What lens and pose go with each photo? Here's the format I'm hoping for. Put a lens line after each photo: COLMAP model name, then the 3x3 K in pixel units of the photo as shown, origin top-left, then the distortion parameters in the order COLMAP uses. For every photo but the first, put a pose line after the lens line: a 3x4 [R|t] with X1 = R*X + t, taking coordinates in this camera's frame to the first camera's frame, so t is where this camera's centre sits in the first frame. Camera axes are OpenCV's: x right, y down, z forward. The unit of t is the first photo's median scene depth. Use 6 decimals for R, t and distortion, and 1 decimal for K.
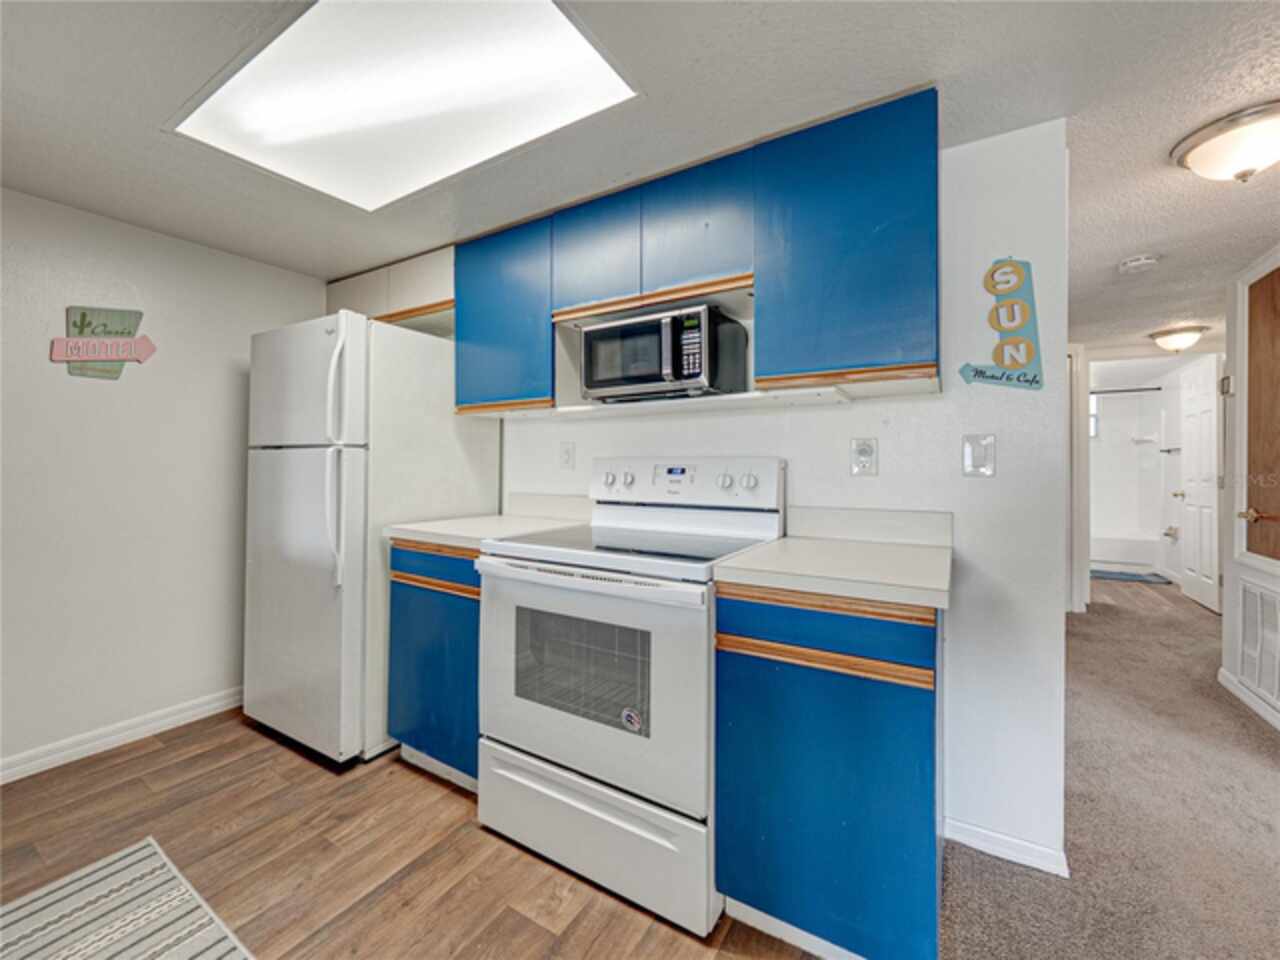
lens RADIAL K [[484.9, 0, 636.1], [0, 484.9, 464.7], [0, 0, 1]] dist [0.001513, 0.000001]
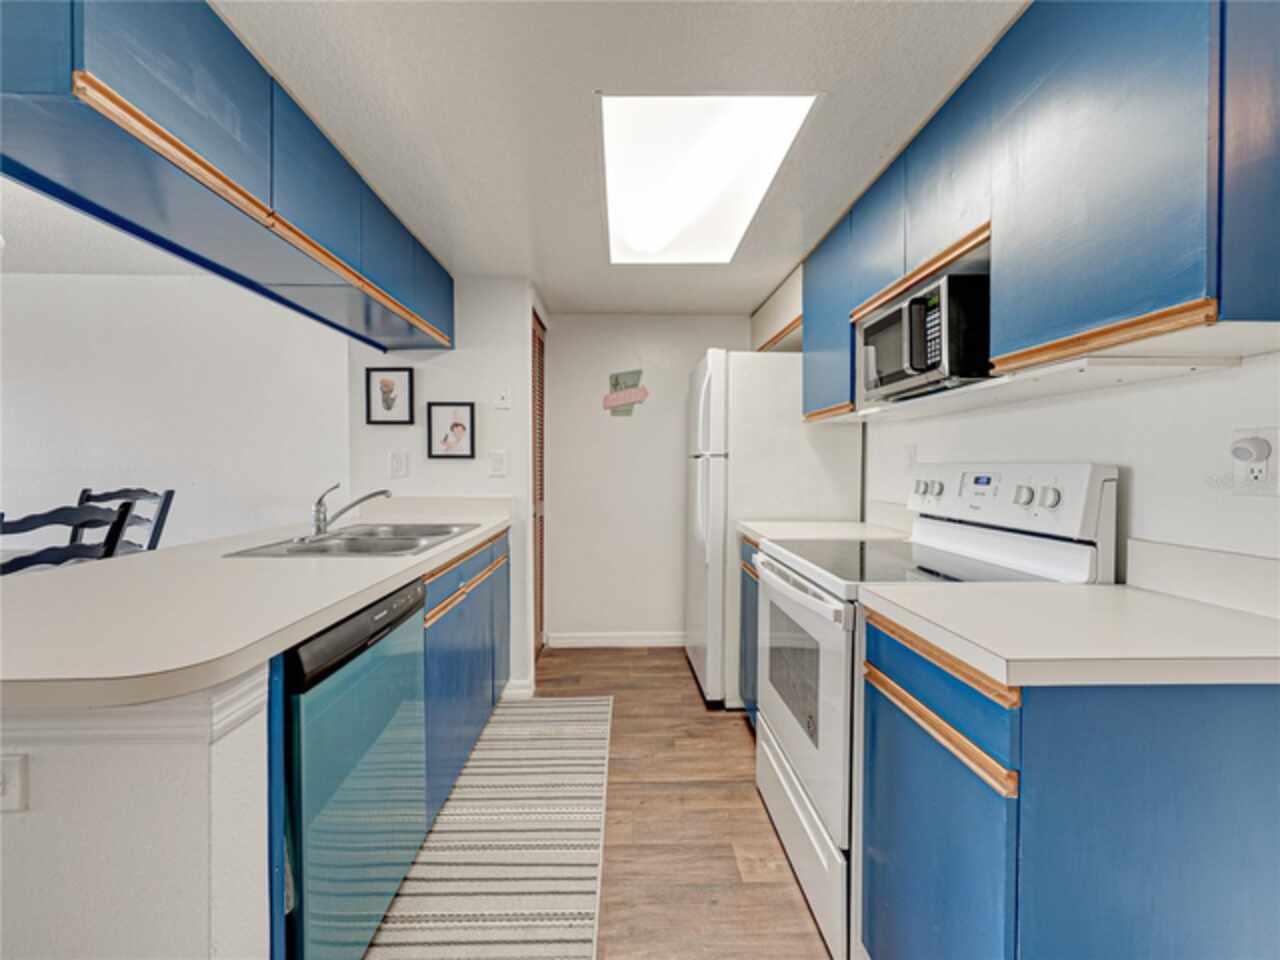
lens RADIAL K [[532.7, 0, 646.6], [0, 532.7, 476.4], [0, 0, 1]] dist [0.001566, 0.000326]
pose [[0.570359, 0.011758, -0.821311, 0.553963], [0.005551, 0.999820, 0.018168, -0.013876], [0.821377, -0.014922, 0.570191, 0.077201]]
